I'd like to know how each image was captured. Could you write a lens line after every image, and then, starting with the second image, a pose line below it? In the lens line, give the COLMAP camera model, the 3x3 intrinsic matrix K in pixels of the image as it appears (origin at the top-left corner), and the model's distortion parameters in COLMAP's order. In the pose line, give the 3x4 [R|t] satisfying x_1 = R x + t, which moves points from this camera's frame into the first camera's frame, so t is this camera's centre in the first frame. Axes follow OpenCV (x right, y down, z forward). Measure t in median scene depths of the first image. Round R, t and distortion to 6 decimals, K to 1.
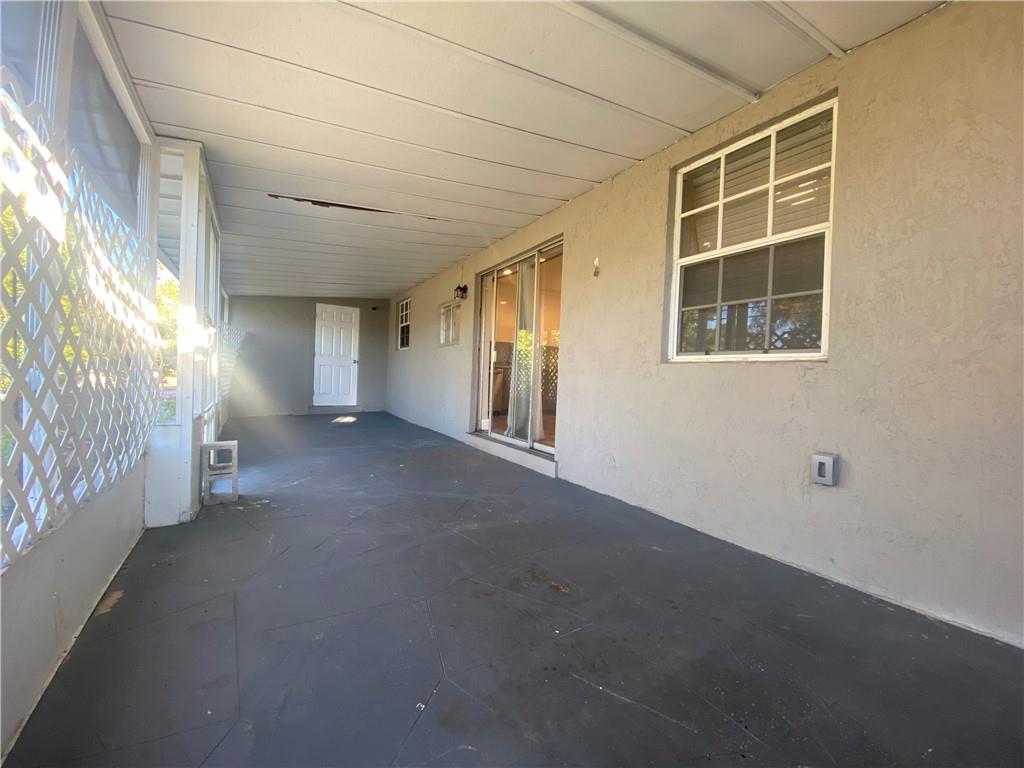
lens RADIAL K [[419.0, 0, 505.3], [0, 419.0, 386.4], [0, 0, 1]] dist [0.014170, -0.016636]
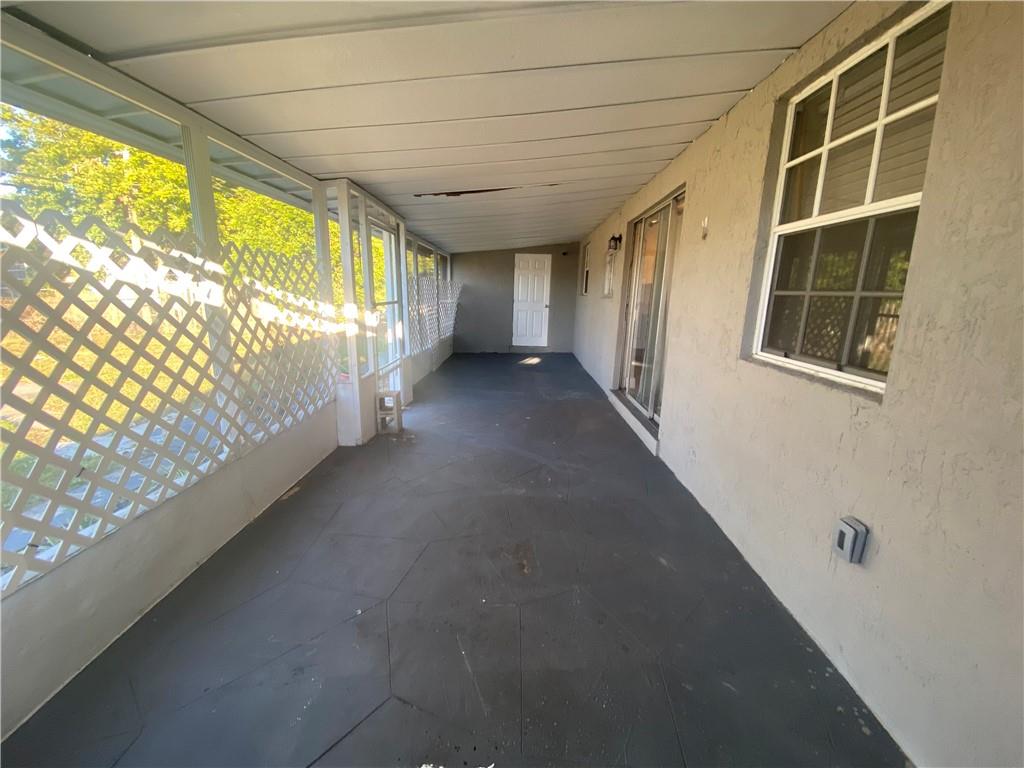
lens RADIAL K [[419.0, 0, 504.2], [0, 419.0, 385.3], [0, 0, 1]] dist [0.014170, -0.016636]
pose [[0.840076, 0.100057, -0.533161, 0.433421], [-0.002098, 0.983434, 0.181253, -0.155165], [0.542465, -0.151148, 0.826369, 0.049339]]
